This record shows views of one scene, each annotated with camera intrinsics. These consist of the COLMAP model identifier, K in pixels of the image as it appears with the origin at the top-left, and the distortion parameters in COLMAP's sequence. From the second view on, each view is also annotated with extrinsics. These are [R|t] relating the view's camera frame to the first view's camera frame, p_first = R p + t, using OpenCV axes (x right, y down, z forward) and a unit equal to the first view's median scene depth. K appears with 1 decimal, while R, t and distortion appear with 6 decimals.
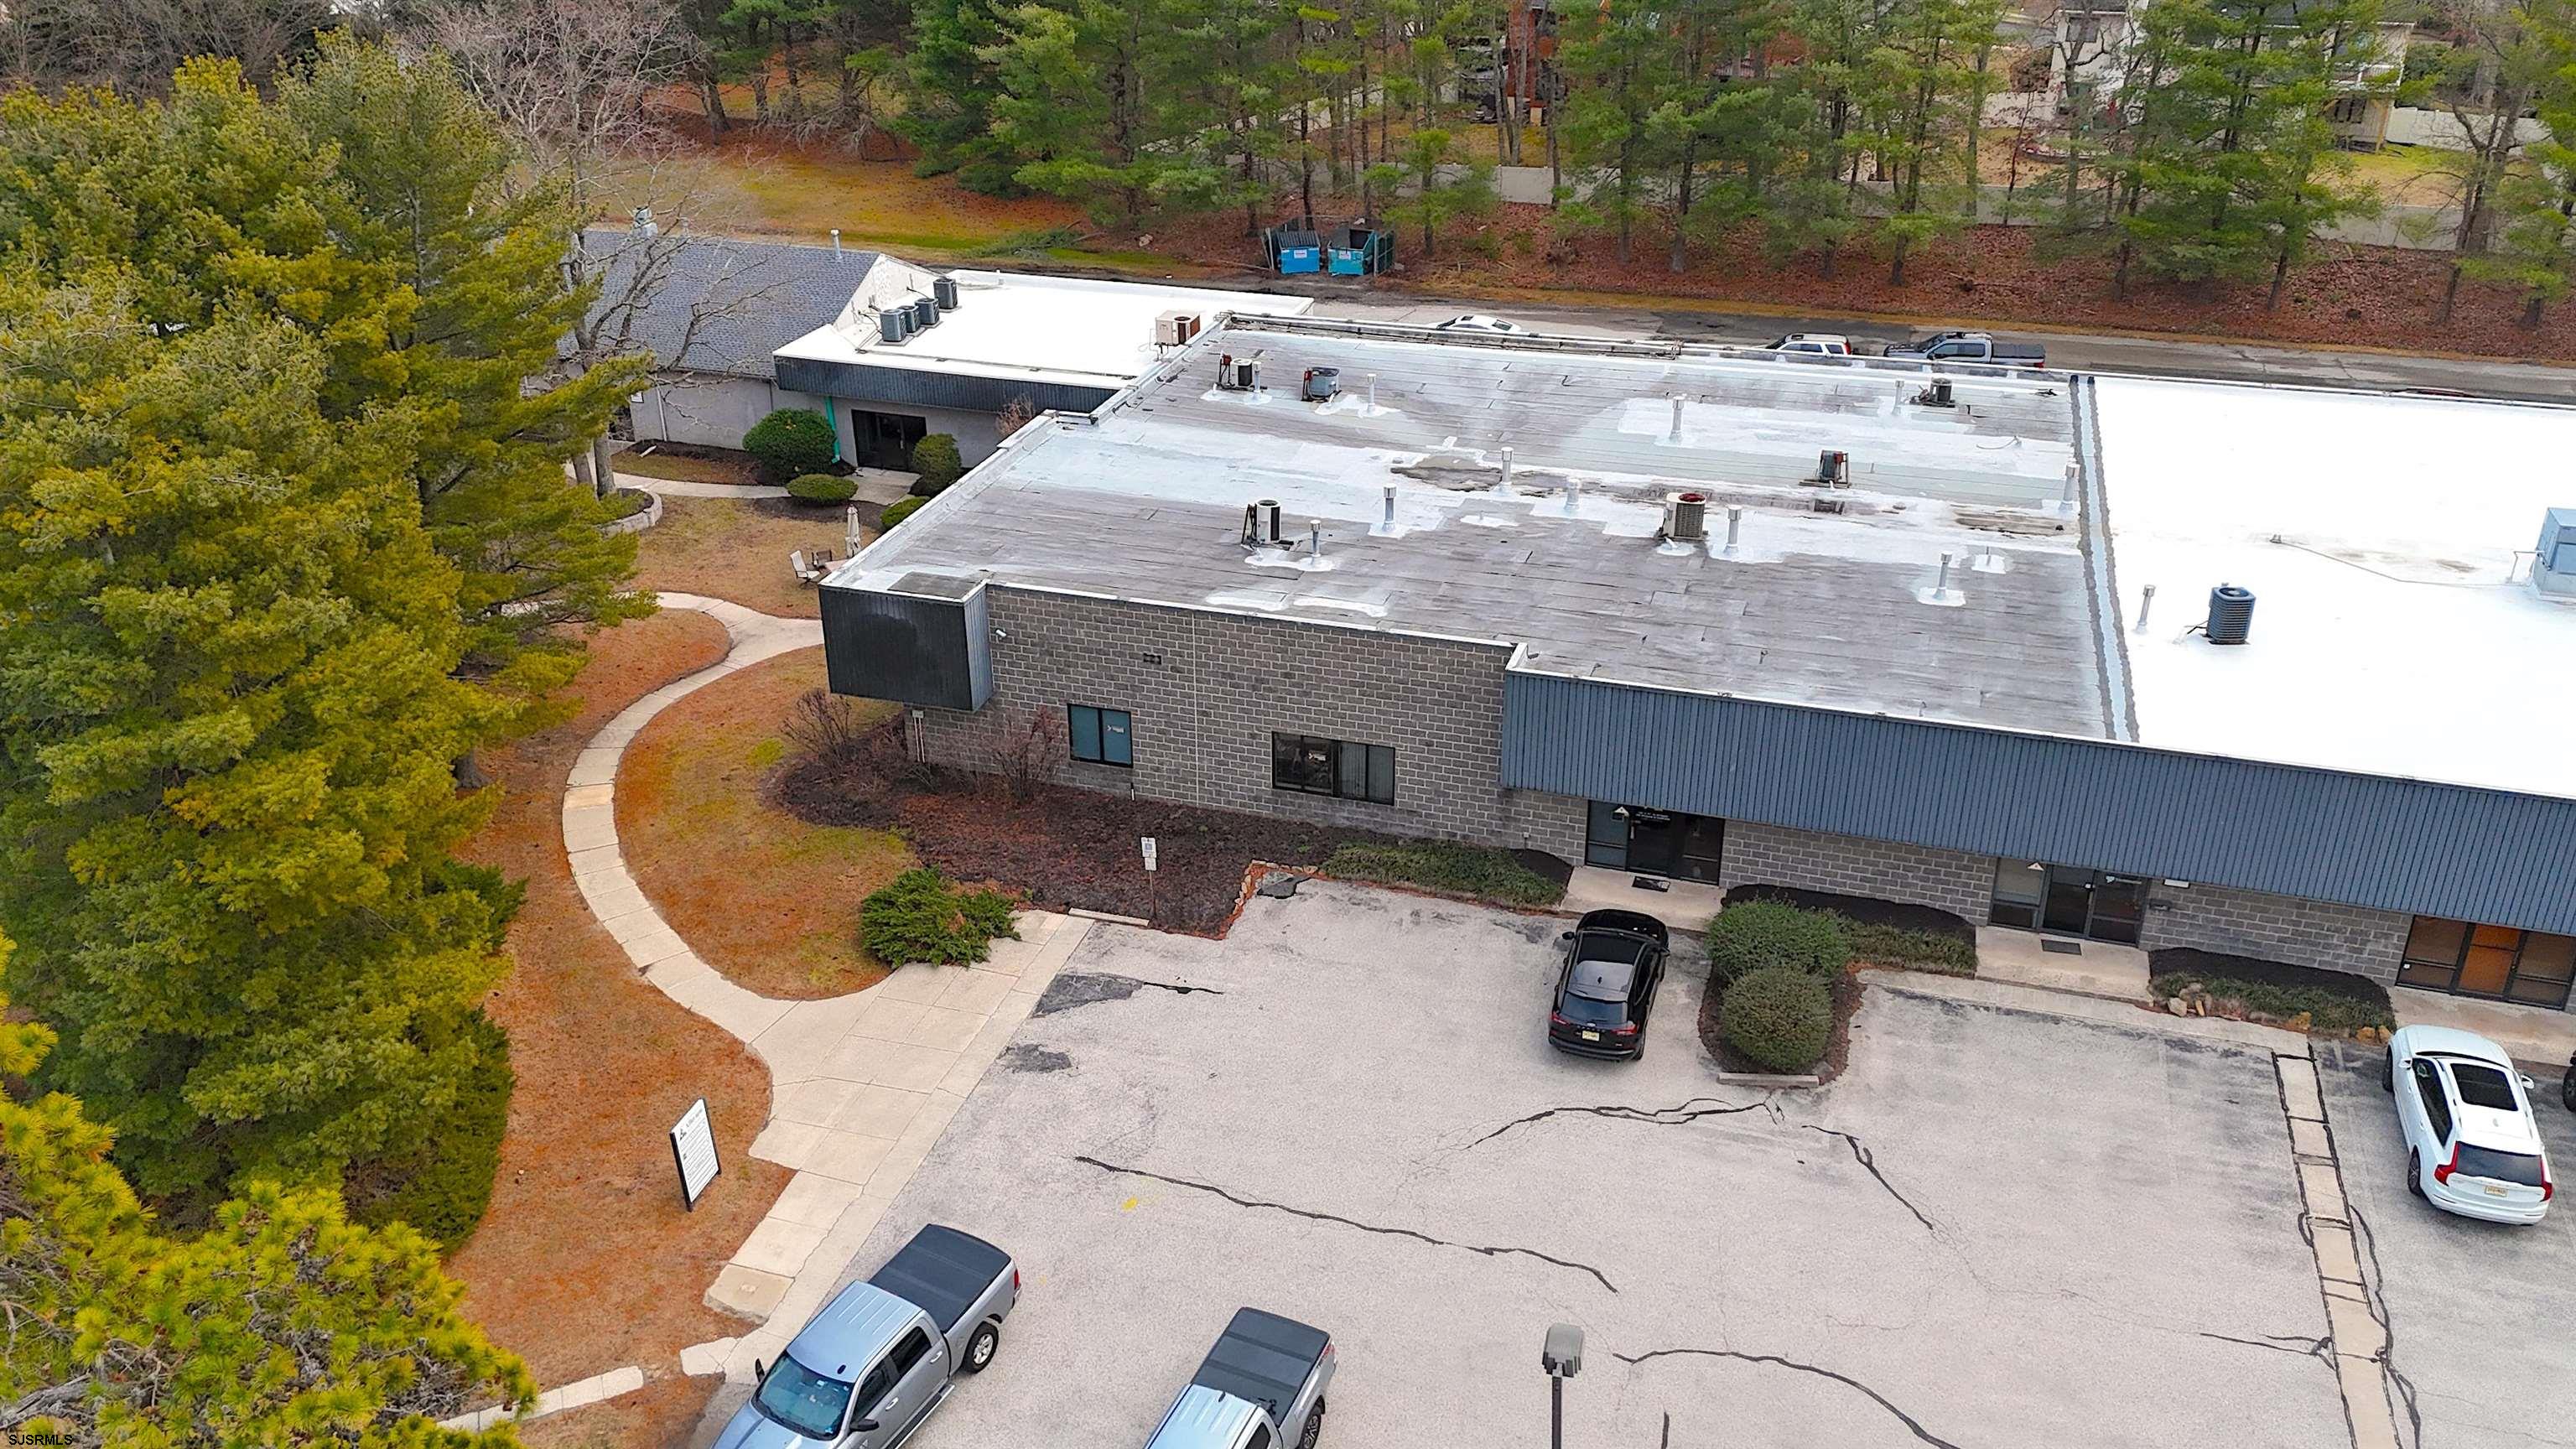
lens RADIAL K [[2038.4, 0, 1277.9], [0, 2038.4, 715.6], [0, 0, 1]] dist [0.087339, -0.080274]
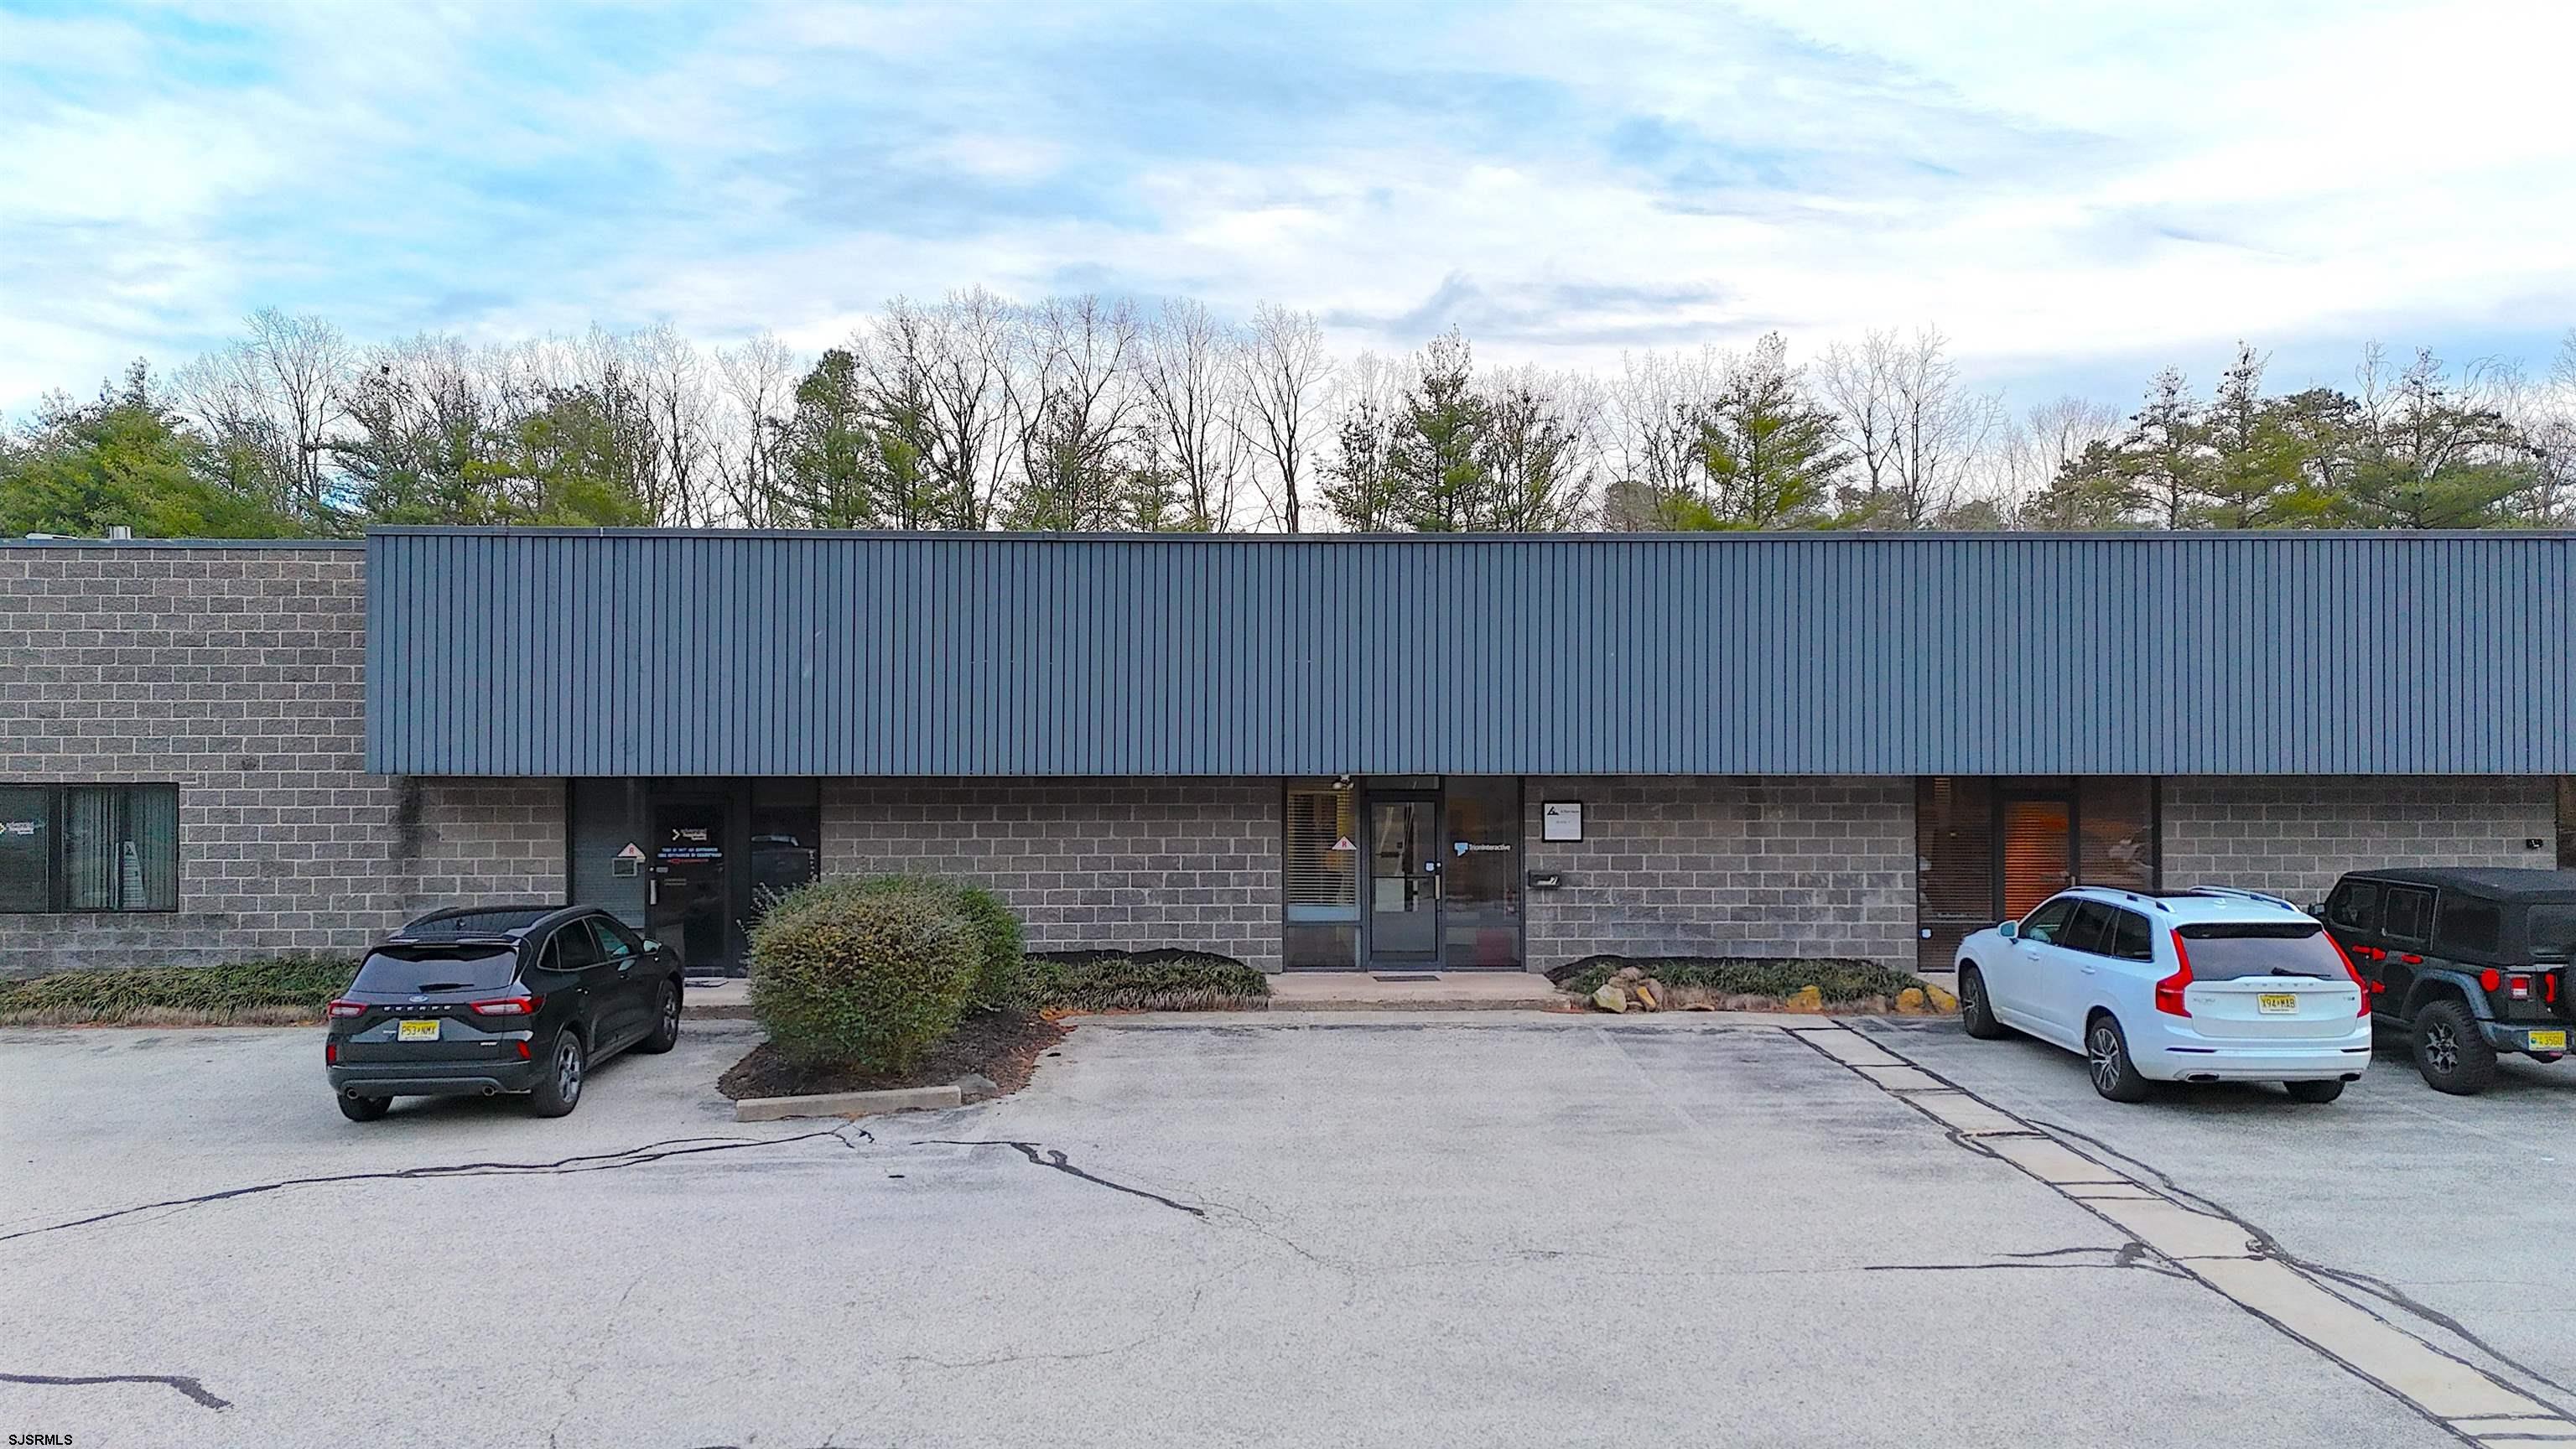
lens RADIAL K [[1879.5, 0, 1280.9], [0, 1879.5, 713.1], [0, 0, 1]] dist [0.084336, -0.075878]
pose [[0.946561, 0.012613, 0.322278, 0.176777], [0.138359, 0.886740, -0.441077, 0.270957], [-0.291340, 0.462097, 0.837608, 0.536450]]
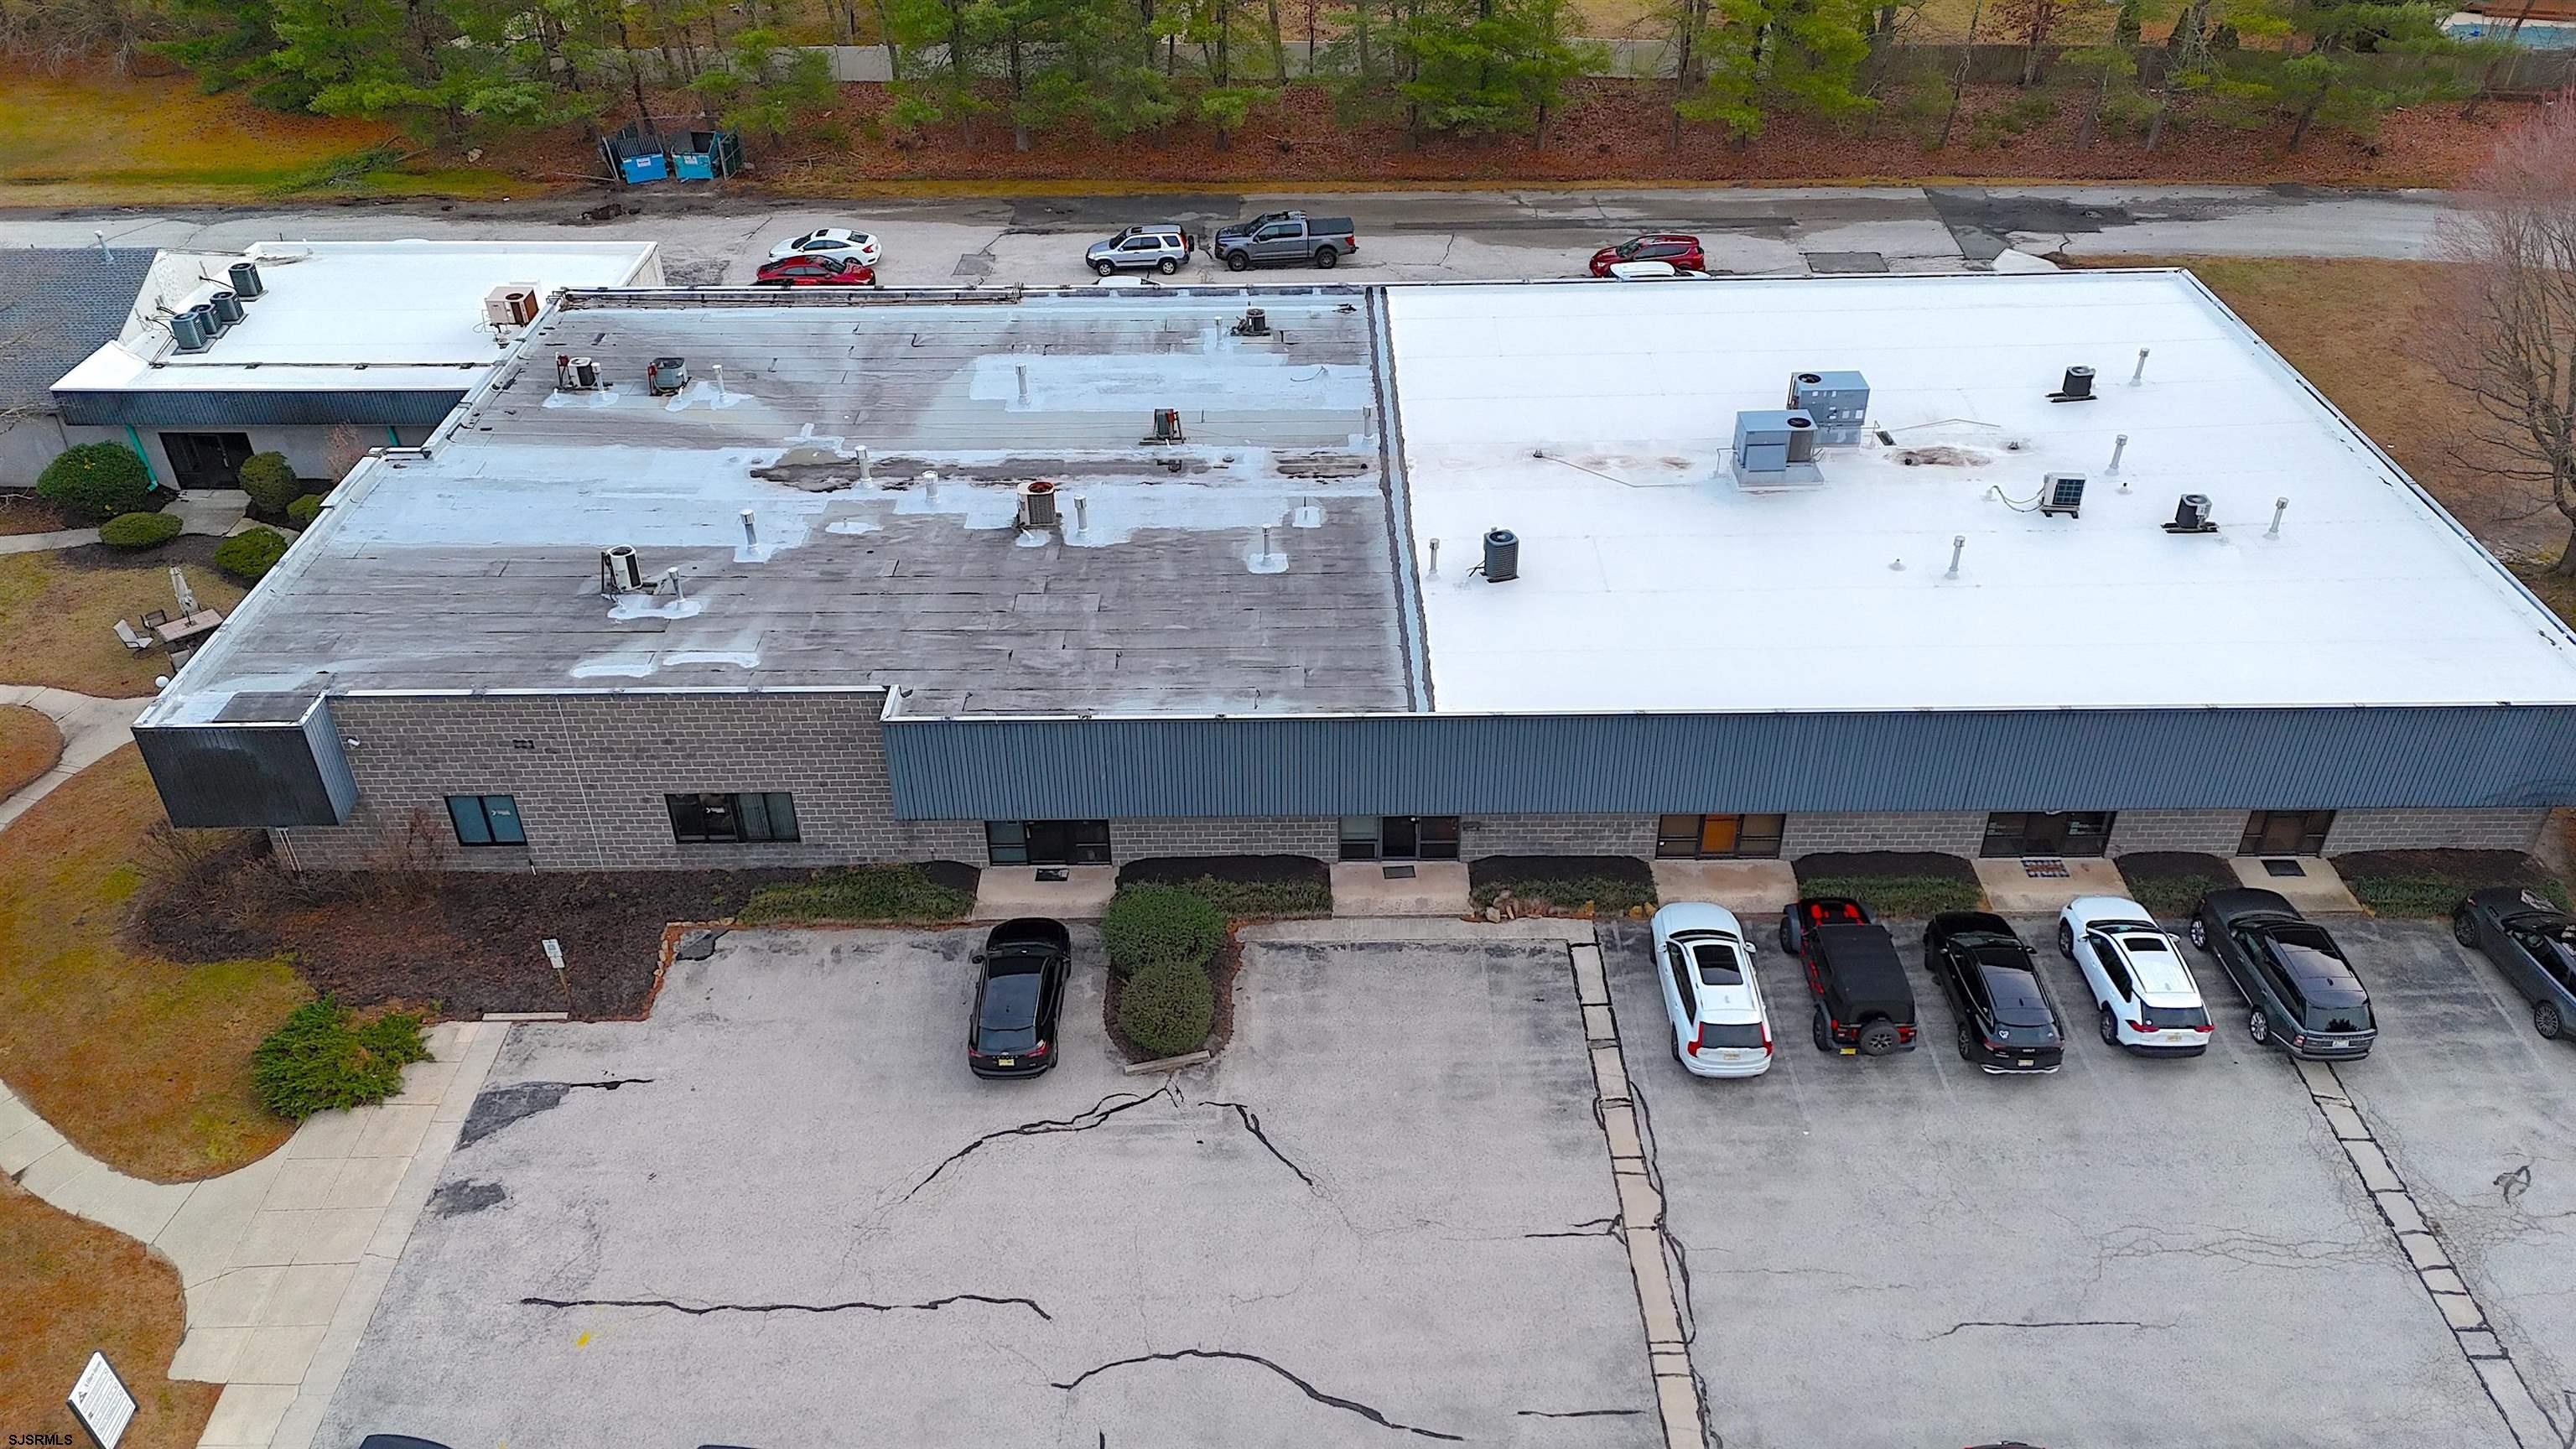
lens RADIAL K [[1879.5, 0, 1281.3], [0, 1879.5, 723.6], [0, 0, 1]] dist [0.084336, -0.075878]
pose [[0.953790, -0.174234, 0.244799, 0.071089], [0.137049, 0.977292, 0.161610, -0.149282], [-0.267398, -0.120593, 0.956010, 0.015380]]
